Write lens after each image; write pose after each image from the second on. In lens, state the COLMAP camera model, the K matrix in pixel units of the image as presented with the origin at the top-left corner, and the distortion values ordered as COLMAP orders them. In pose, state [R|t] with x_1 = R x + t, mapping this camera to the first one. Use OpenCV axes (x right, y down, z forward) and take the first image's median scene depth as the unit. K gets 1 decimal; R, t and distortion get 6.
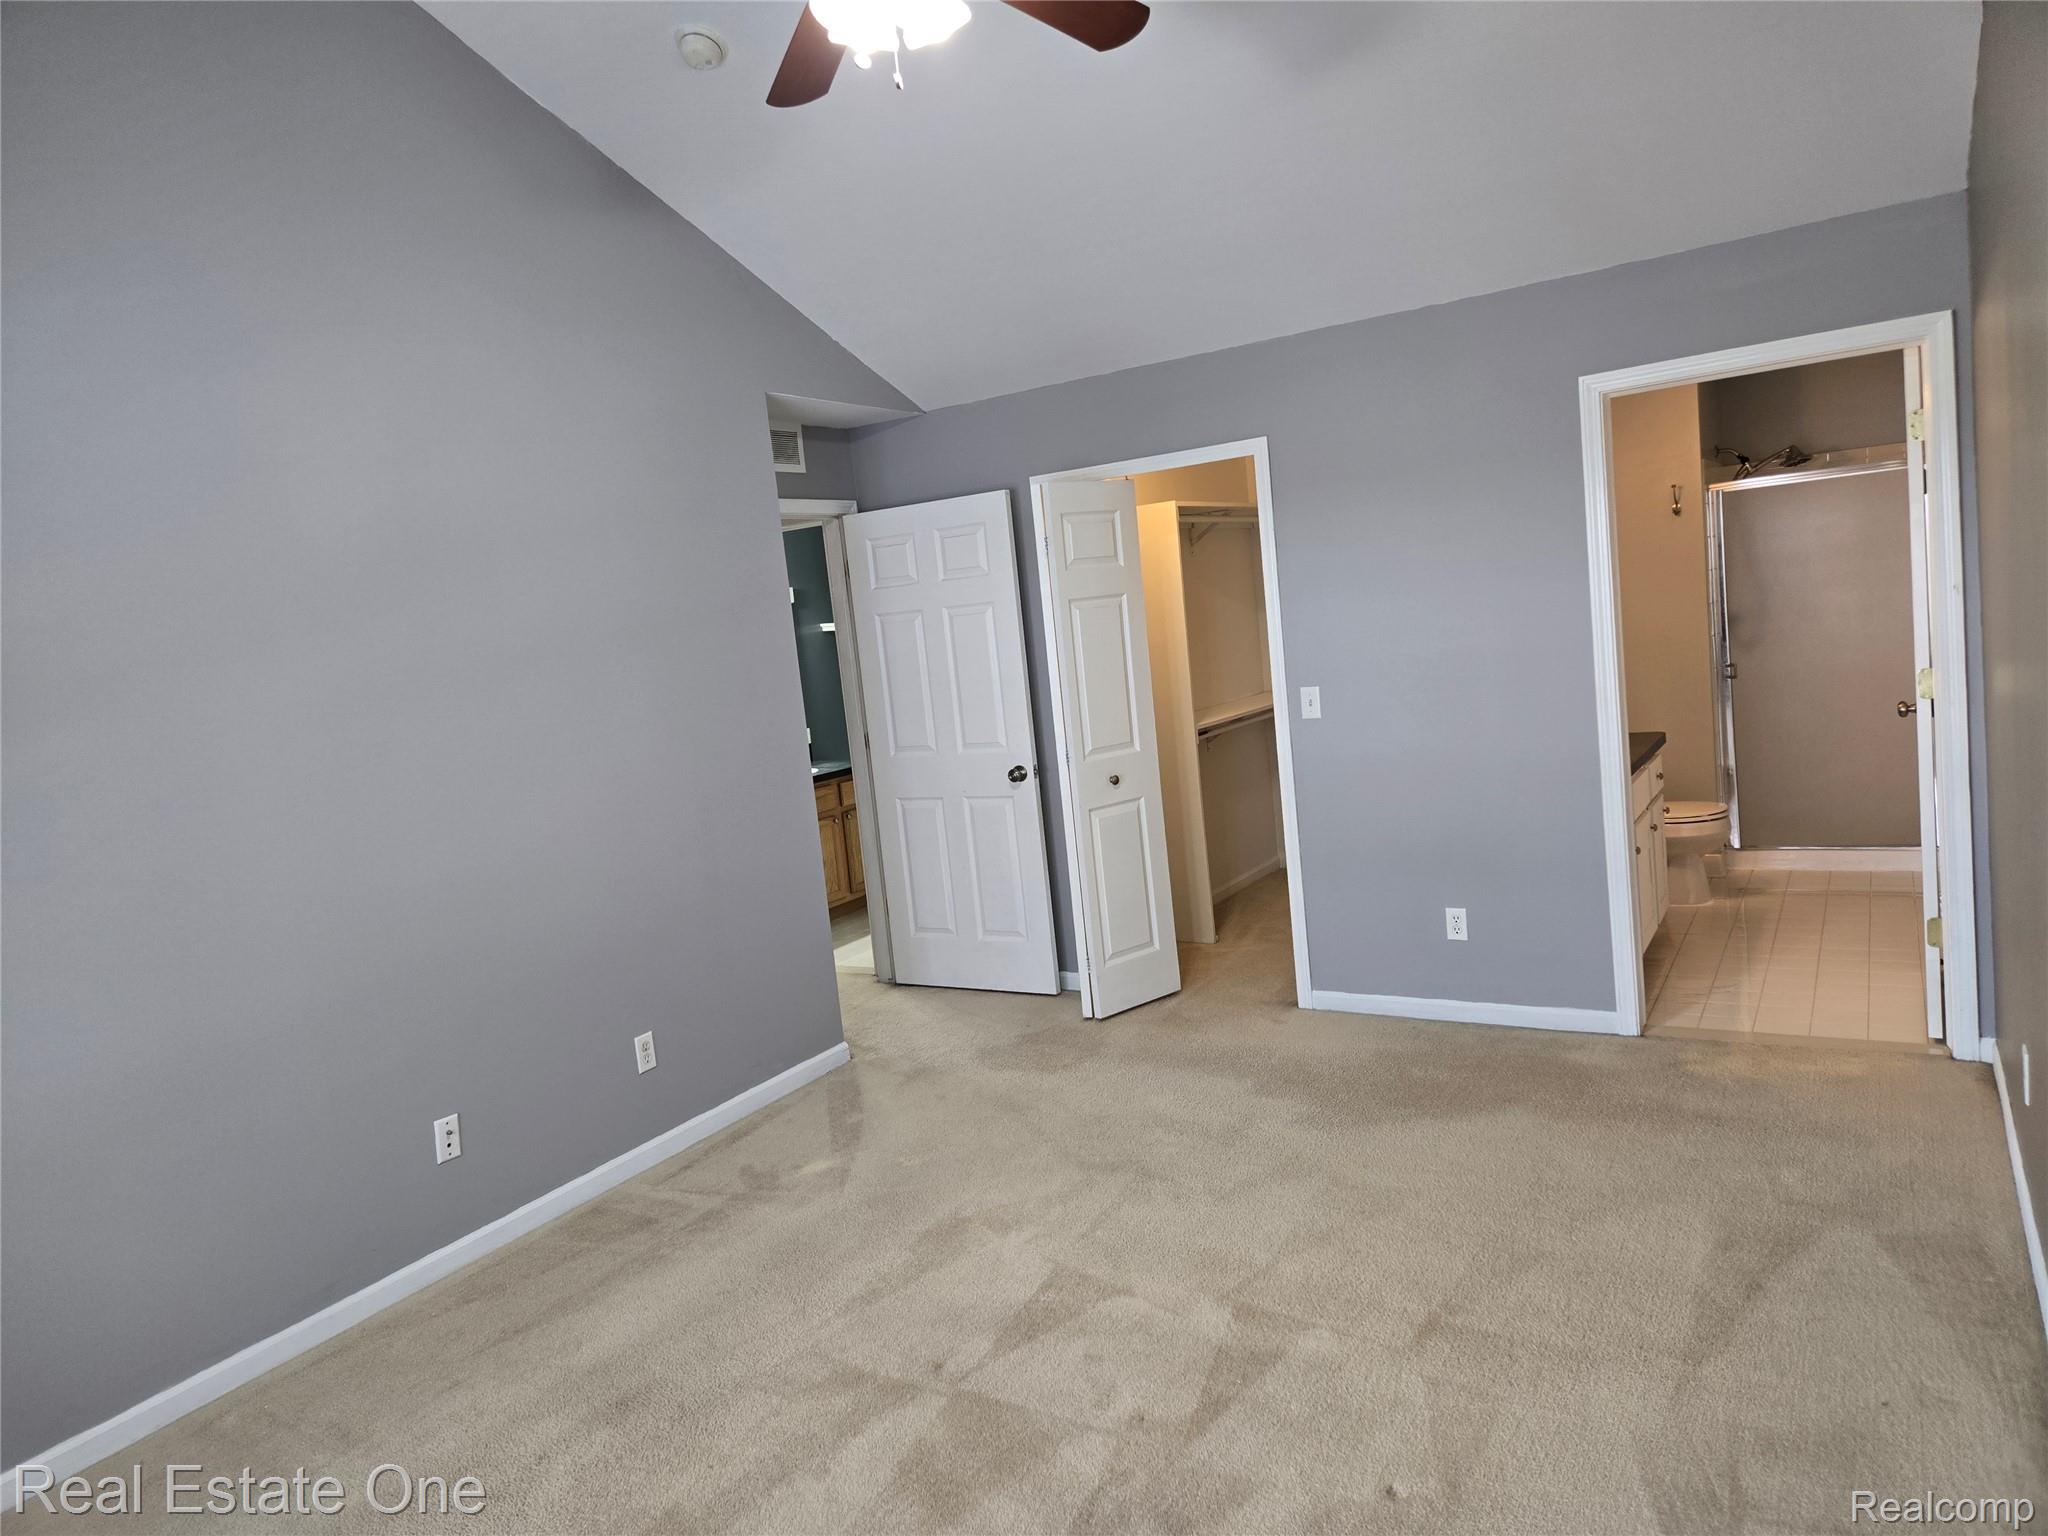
lens RADIAL K [[1367.7, 0, 1015.1], [0, 1367.7, 742.8], [0, 0, 1]] dist [0.079511, -0.062745]
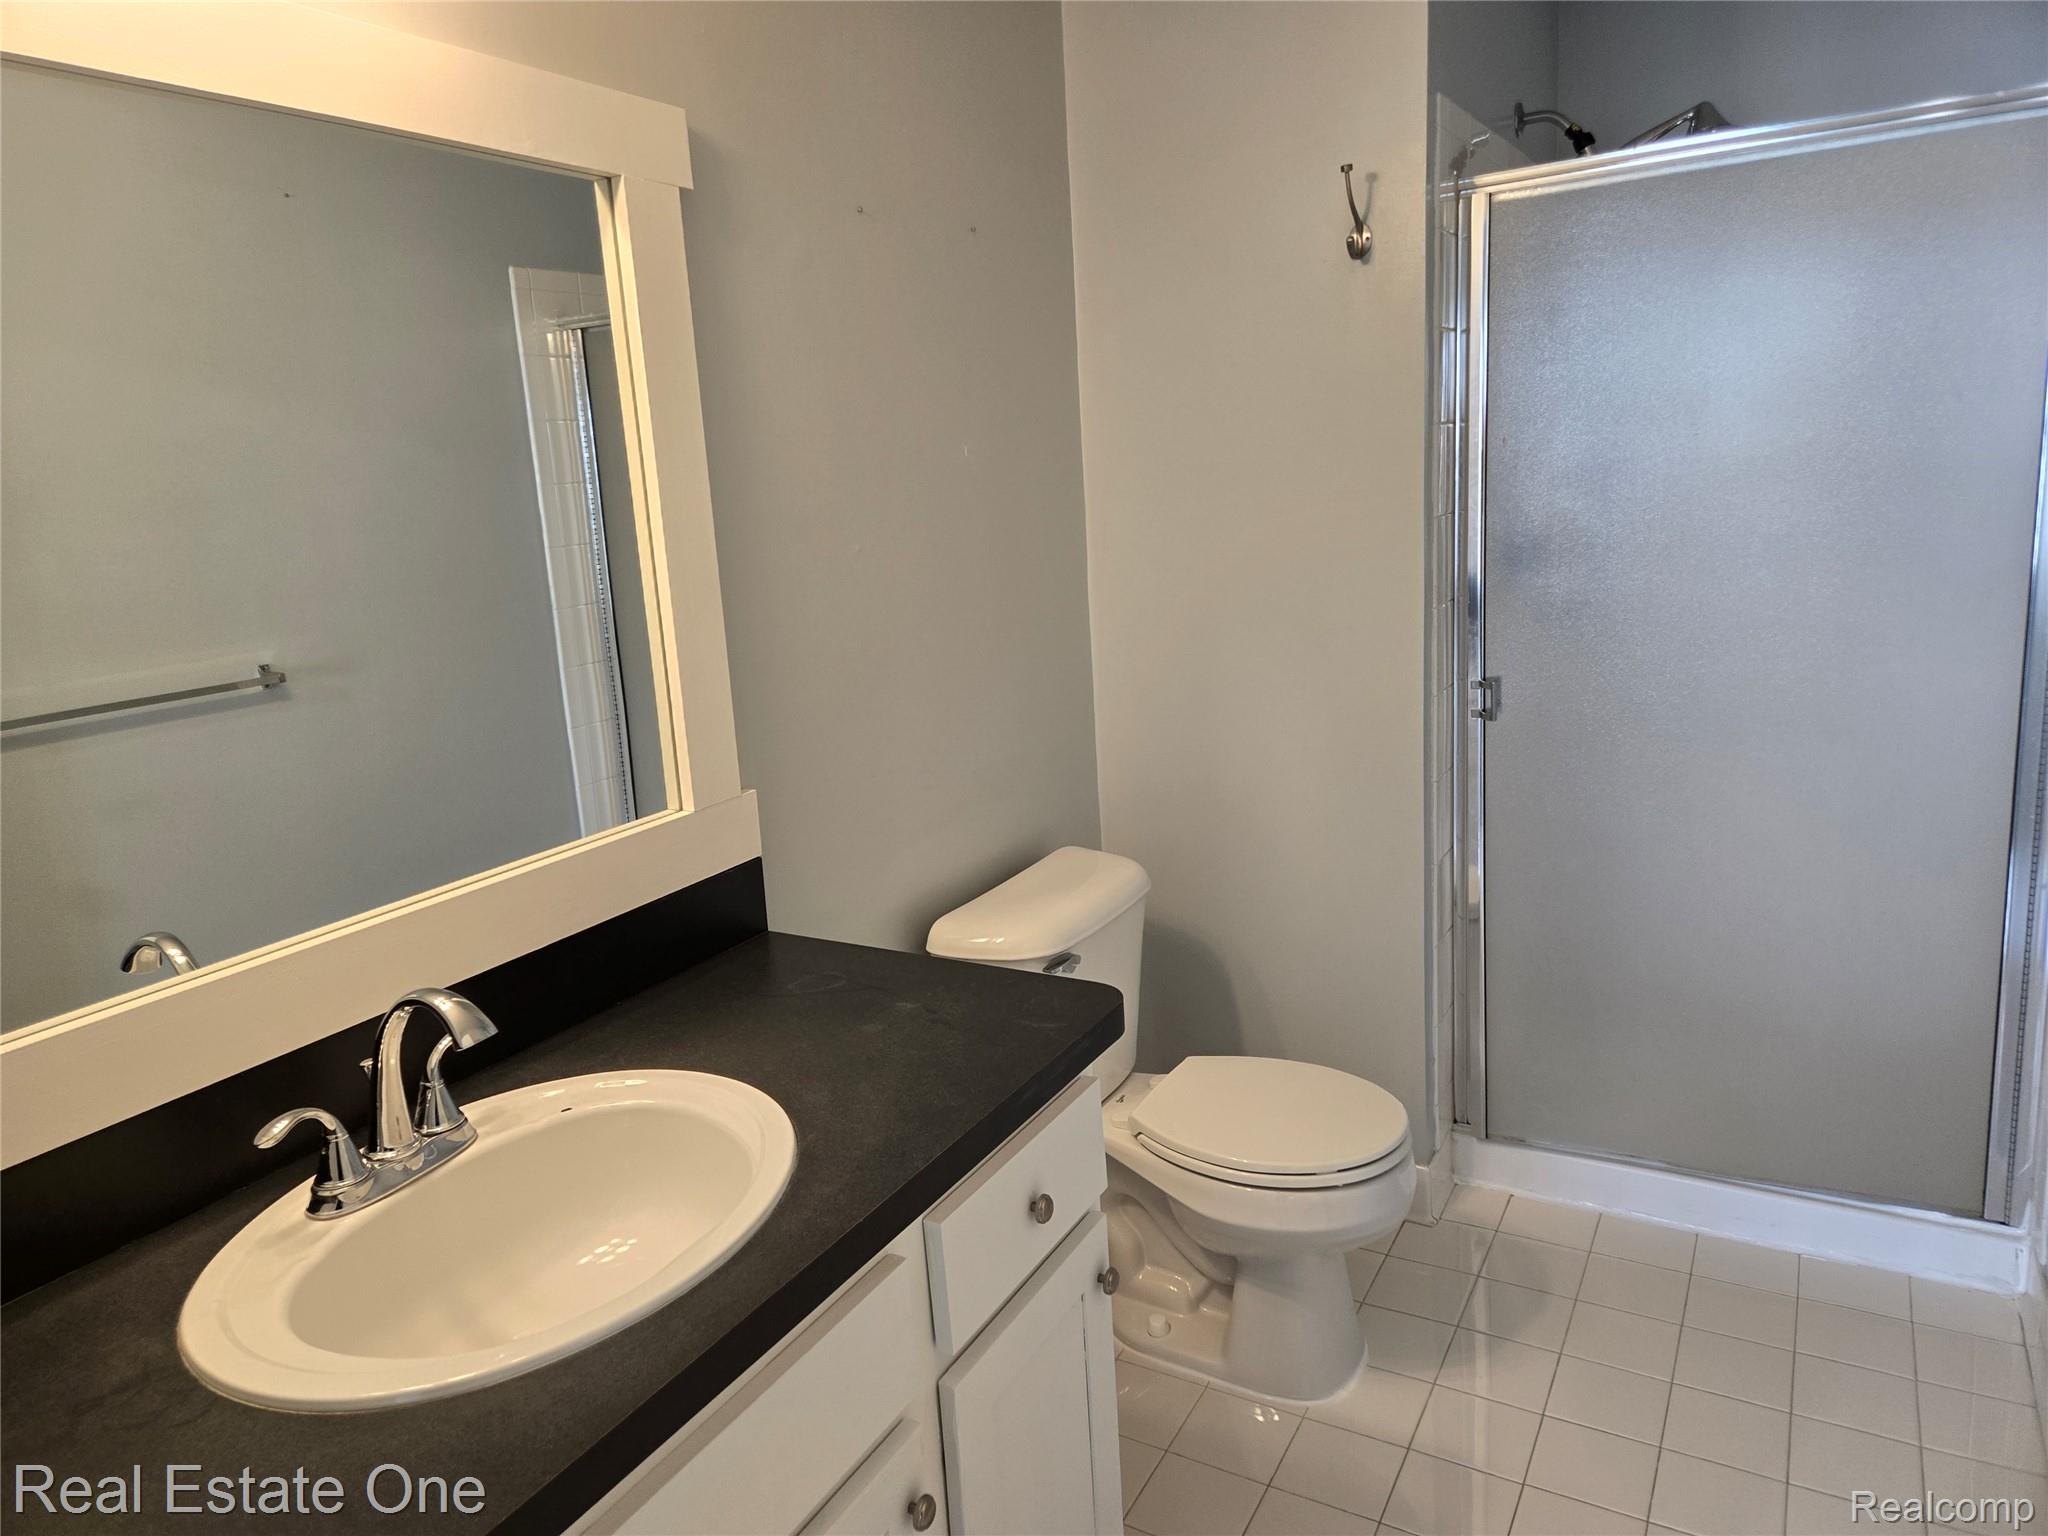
lens RADIAL K [[1367.7, 0, 1015.1], [0, 1367.7, 742.8], [0, 0, 1]] dist [0.079511, -0.062745]
pose [[0.999053, 0.028315, 0.033028, 0.381110], [-0.031648, 0.993946, 0.105217, -0.076030], [-0.029849, -0.106163, 0.993901, 0.639068]]
